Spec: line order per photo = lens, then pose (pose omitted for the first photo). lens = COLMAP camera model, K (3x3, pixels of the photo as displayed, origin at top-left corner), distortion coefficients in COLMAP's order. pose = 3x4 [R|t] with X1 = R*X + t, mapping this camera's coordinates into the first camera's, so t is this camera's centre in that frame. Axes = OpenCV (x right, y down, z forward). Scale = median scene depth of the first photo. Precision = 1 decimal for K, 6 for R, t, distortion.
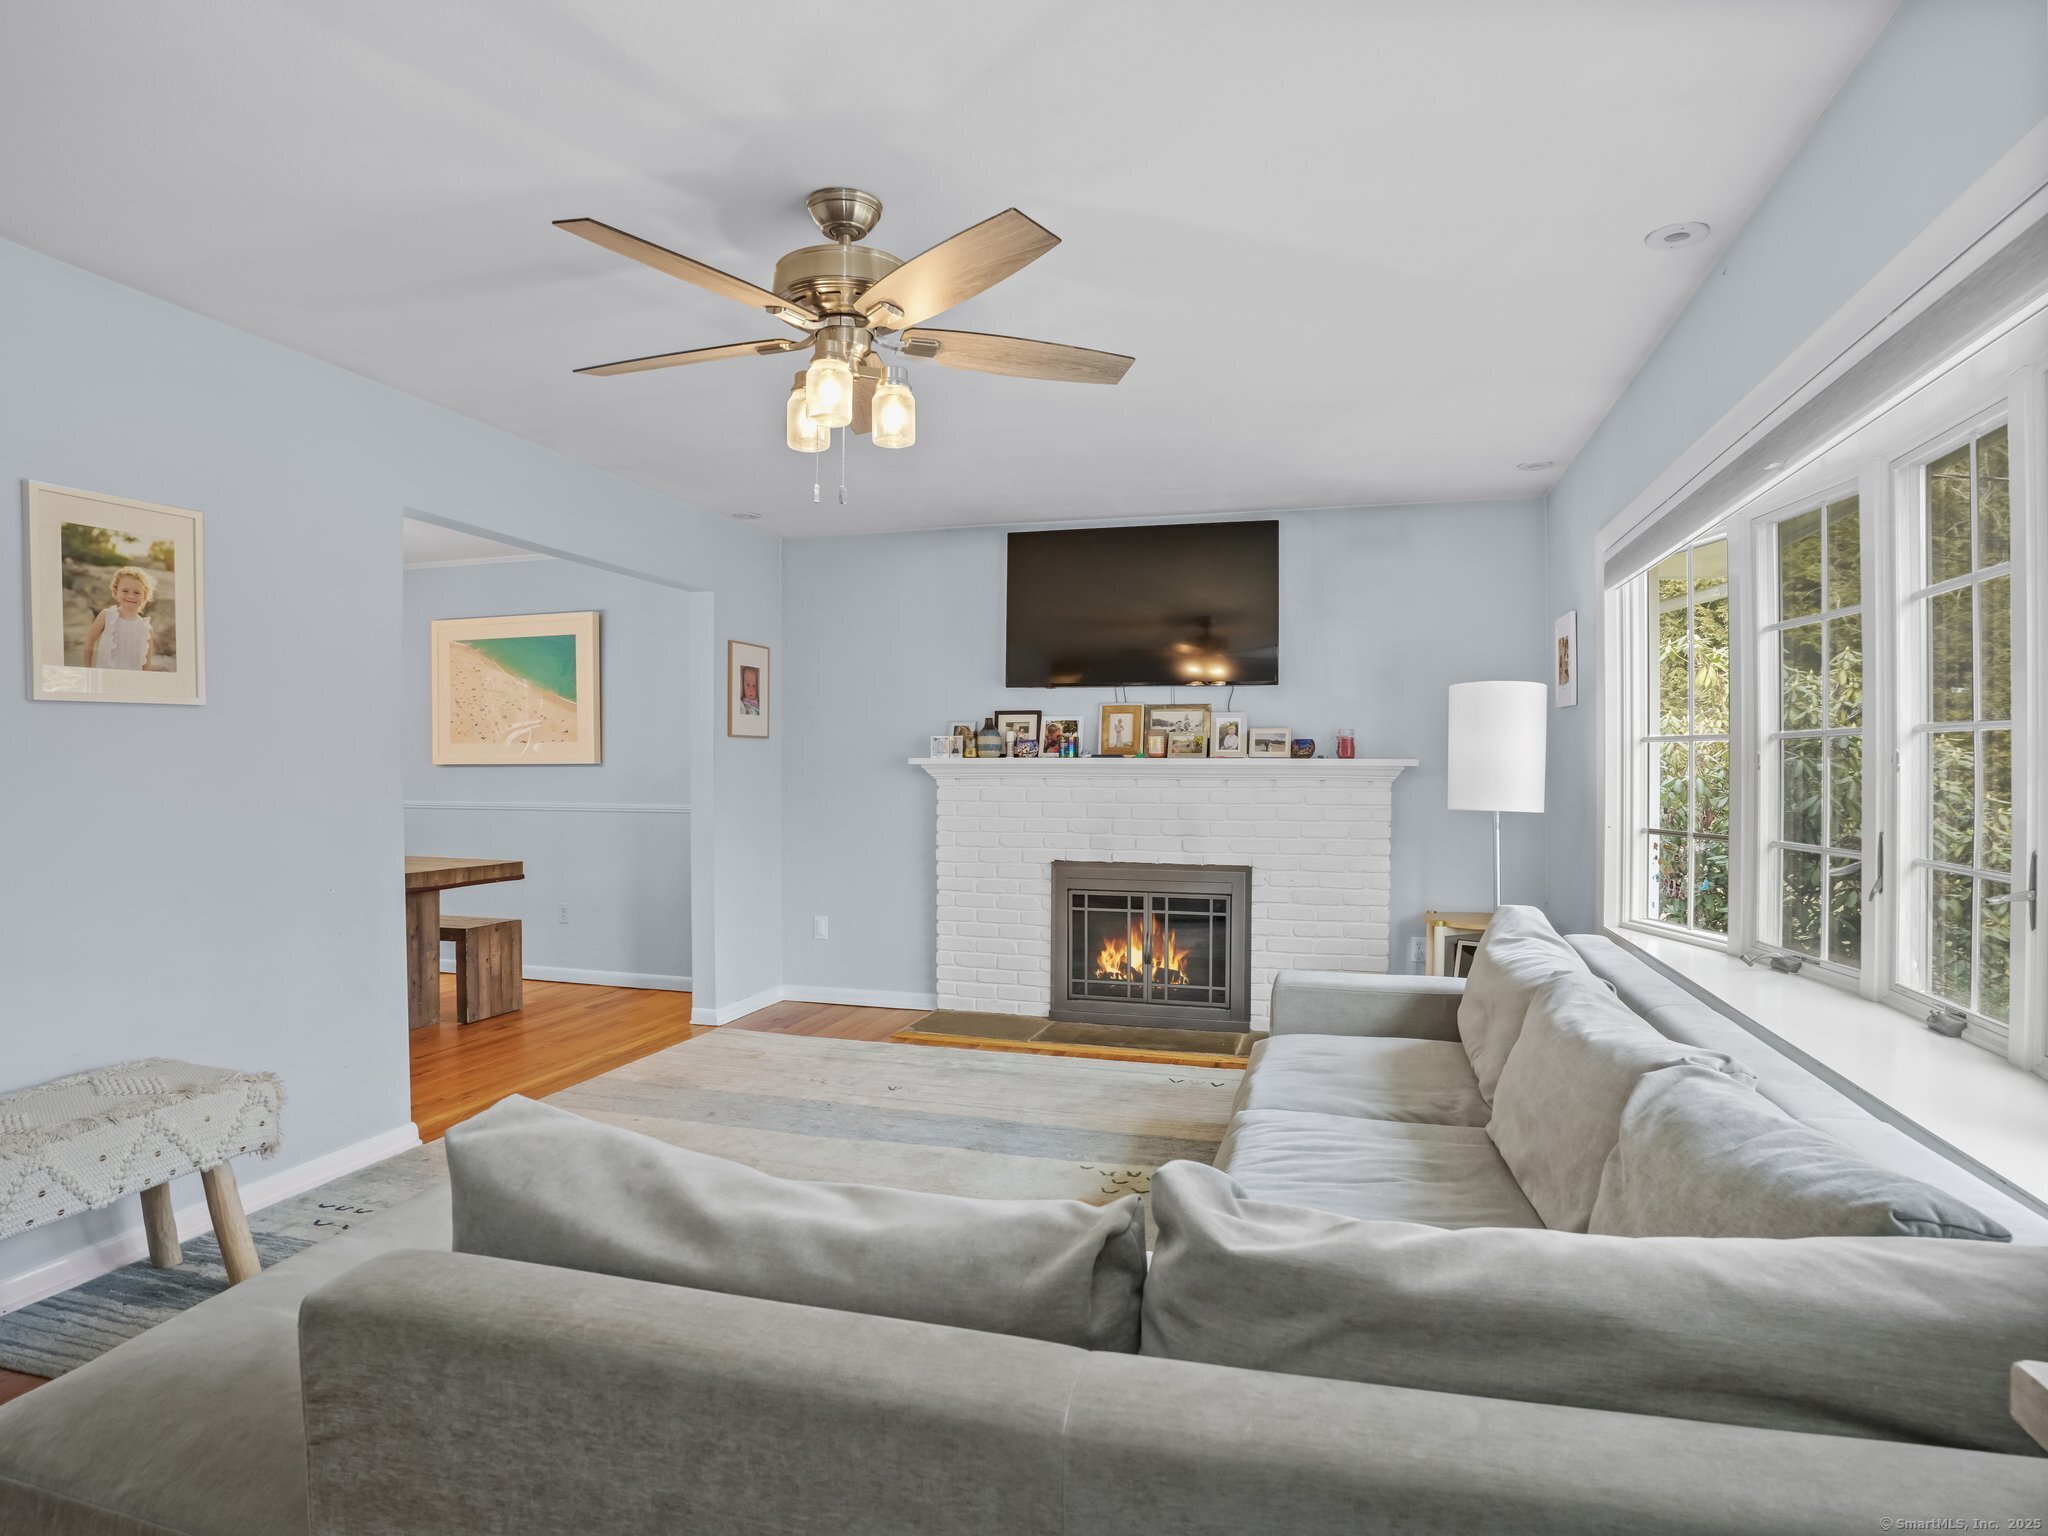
lens RADIAL K [[1133.6, 0, 1024.0], [0, 1133.6, 768.0], [0, 0, 1]] dist [-0.080419, 0.039218]
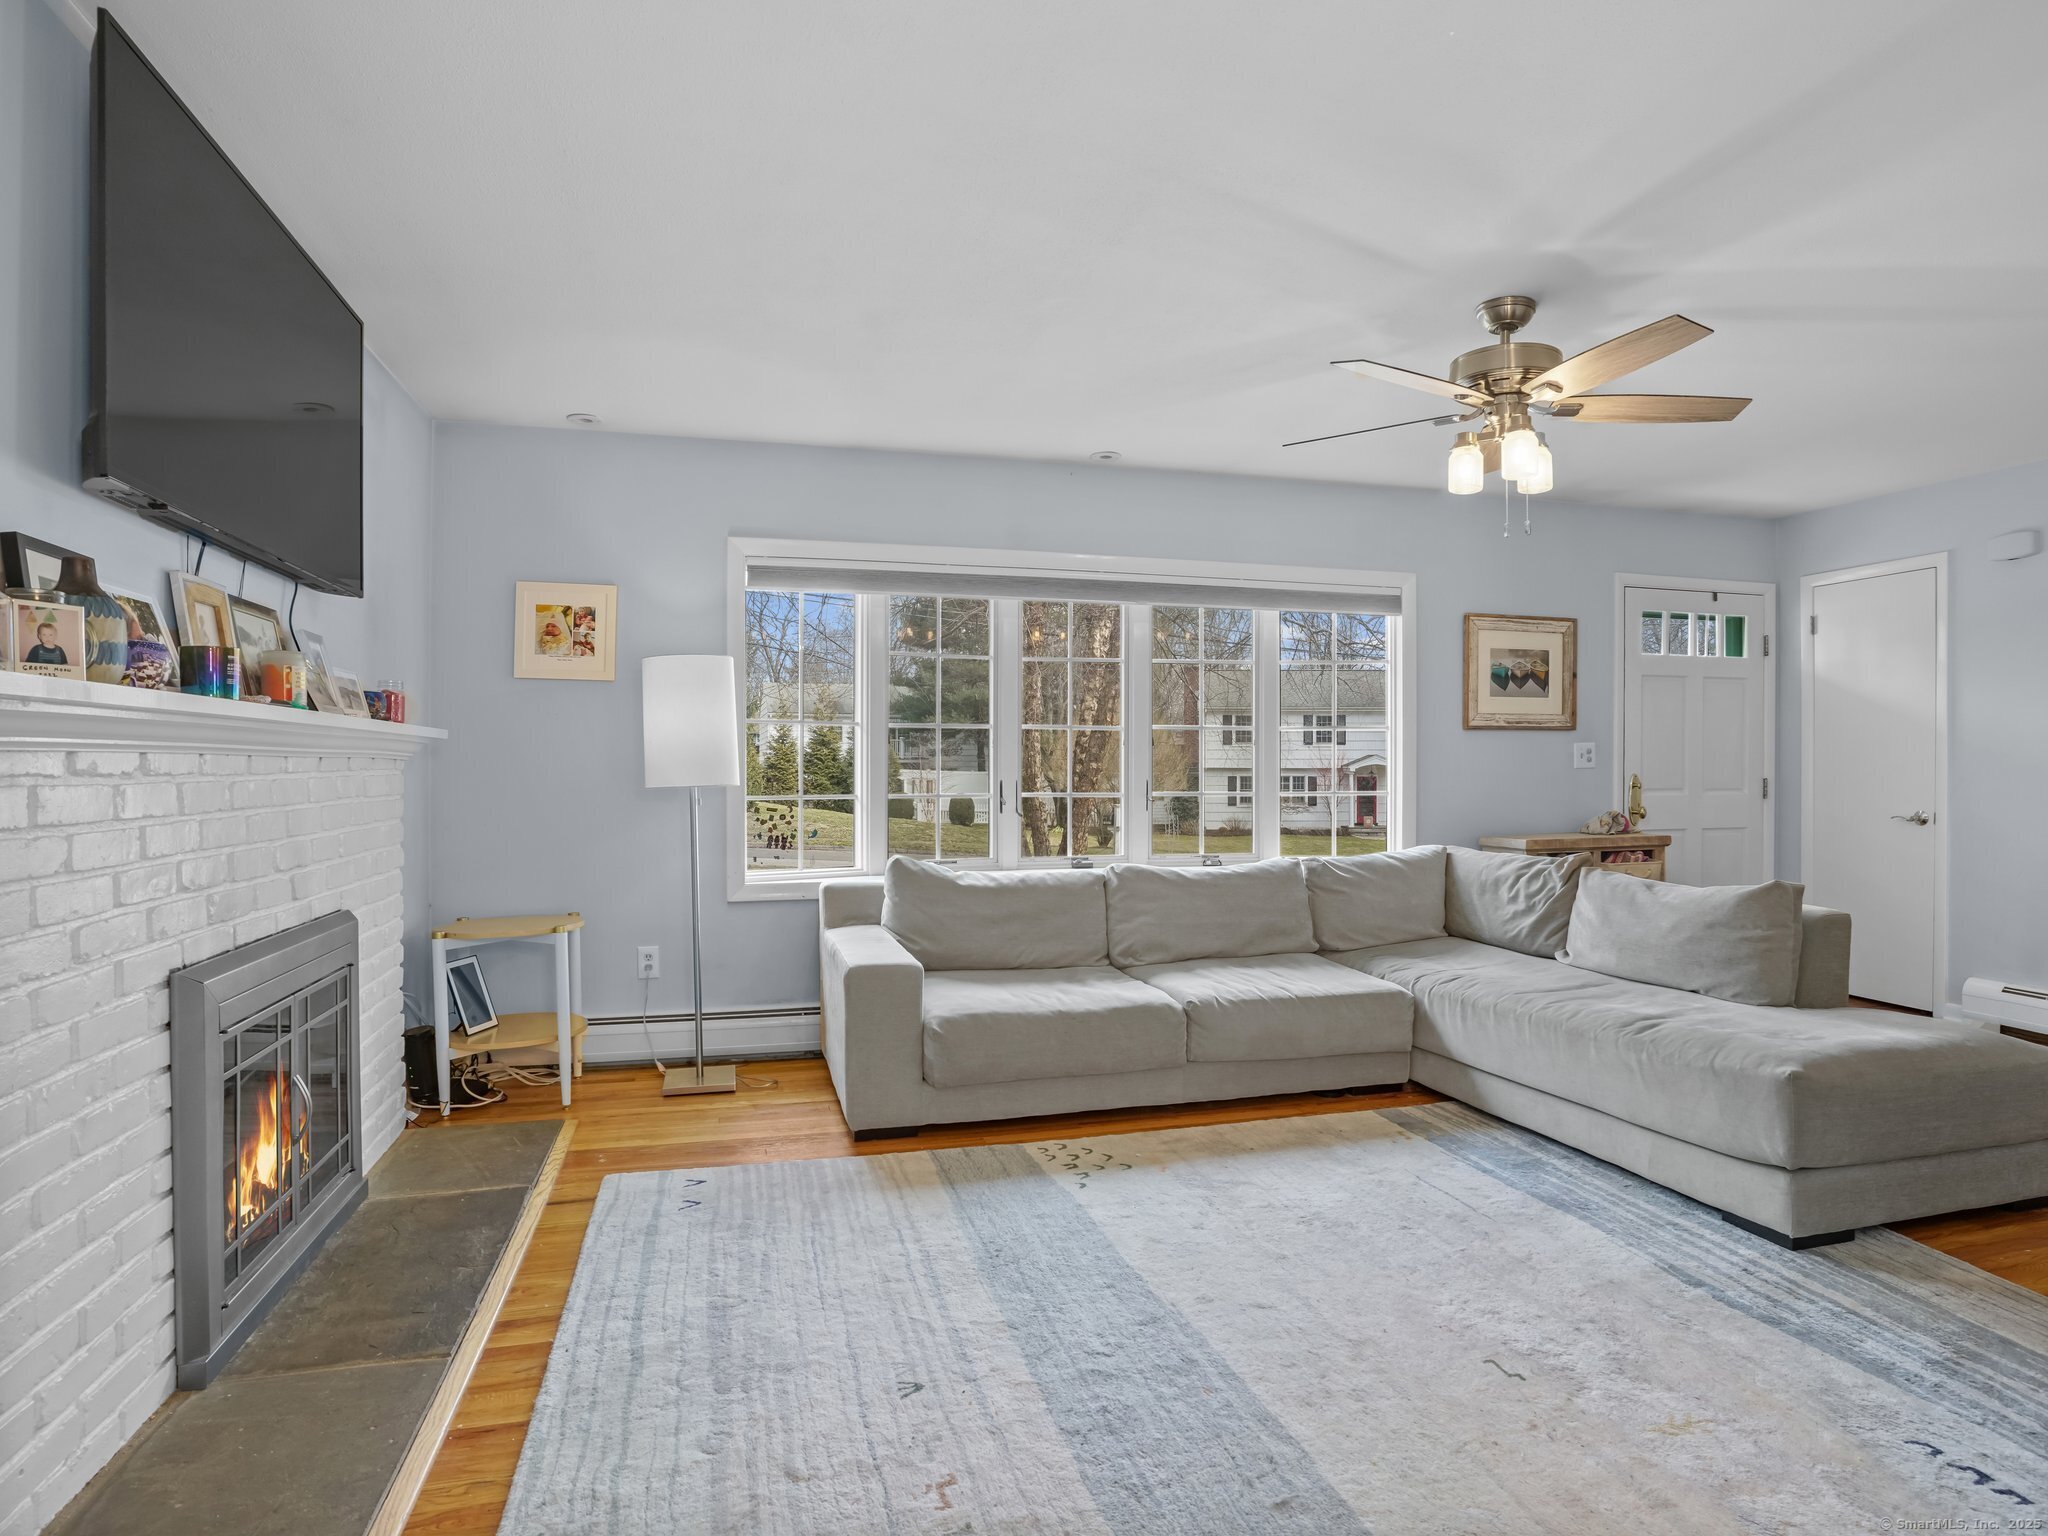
lens RADIAL K [[1133.6, 0, 1024.0], [0, 1133.6, 768.0], [0, 0, 1]] dist [-0.080419, 0.039218]
pose [[-0.521461, -0.001419, 0.853274, -0.444388], [0.000285, 0.999998, 0.001837, 0.015275], [-0.853275, 0.001201, -0.521459, 0.984128]]
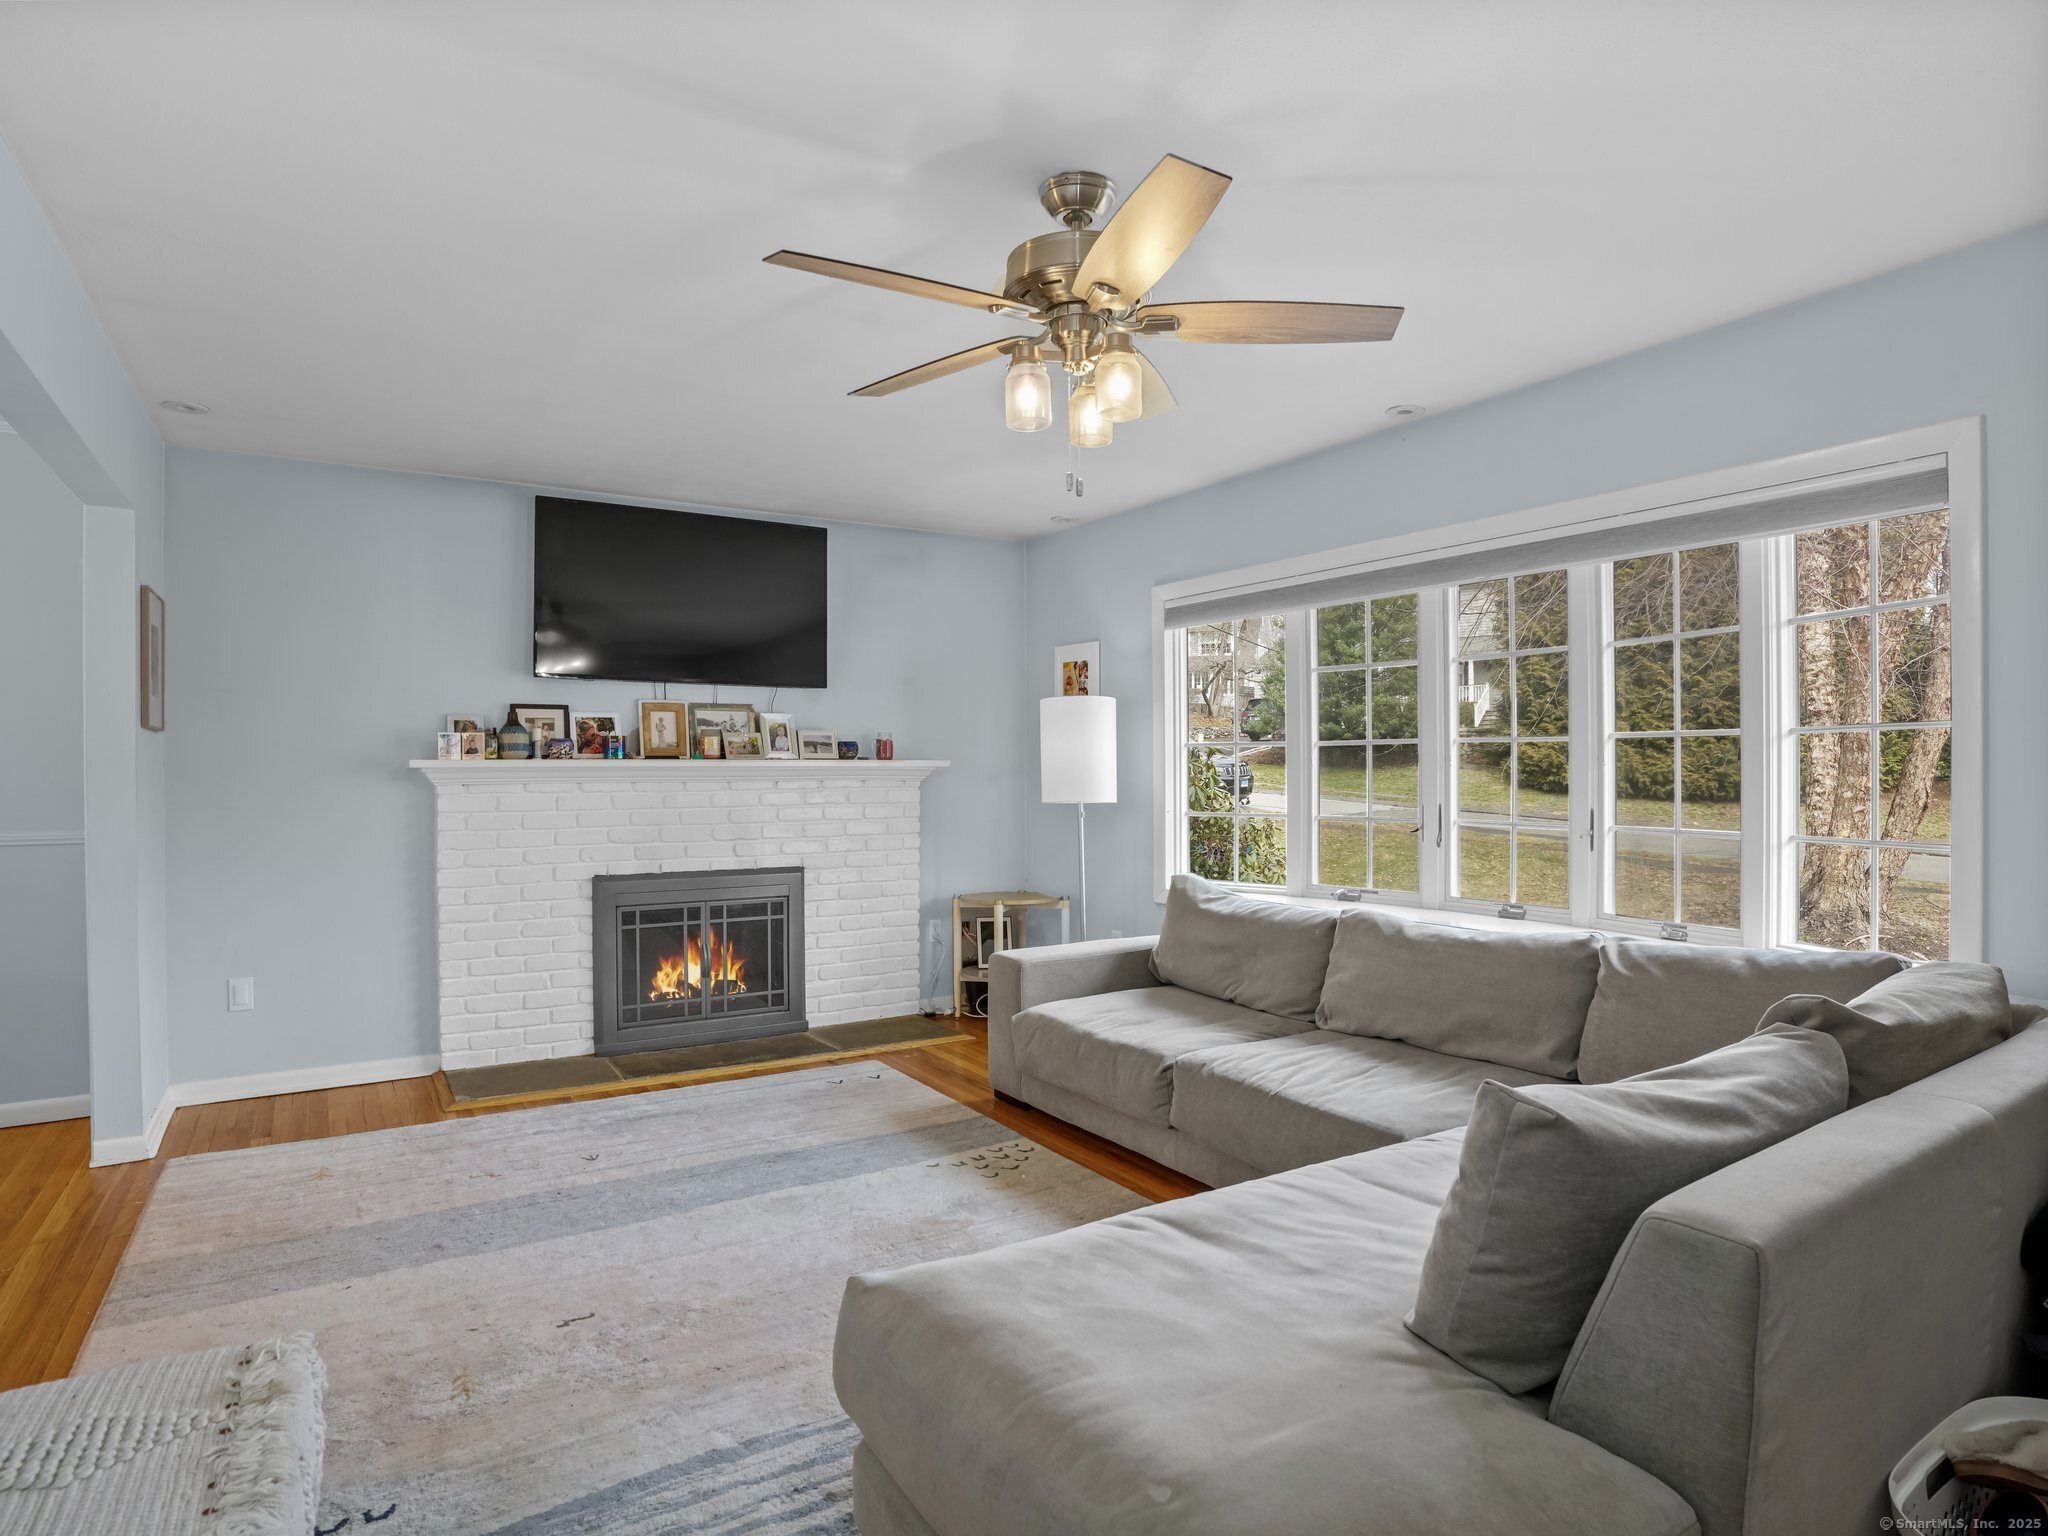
lens RADIAL K [[1133.6, 0, 1024.0], [0, 1133.6, 768.0], [0, 0, 1]] dist [-0.080419, 0.039218]
pose [[0.660886, -0.005052, 0.750469, -0.421960], [0.007662, 0.999971, -0.000017, 0.000300], [-0.750447, 0.005761, 0.660906, 0.178771]]
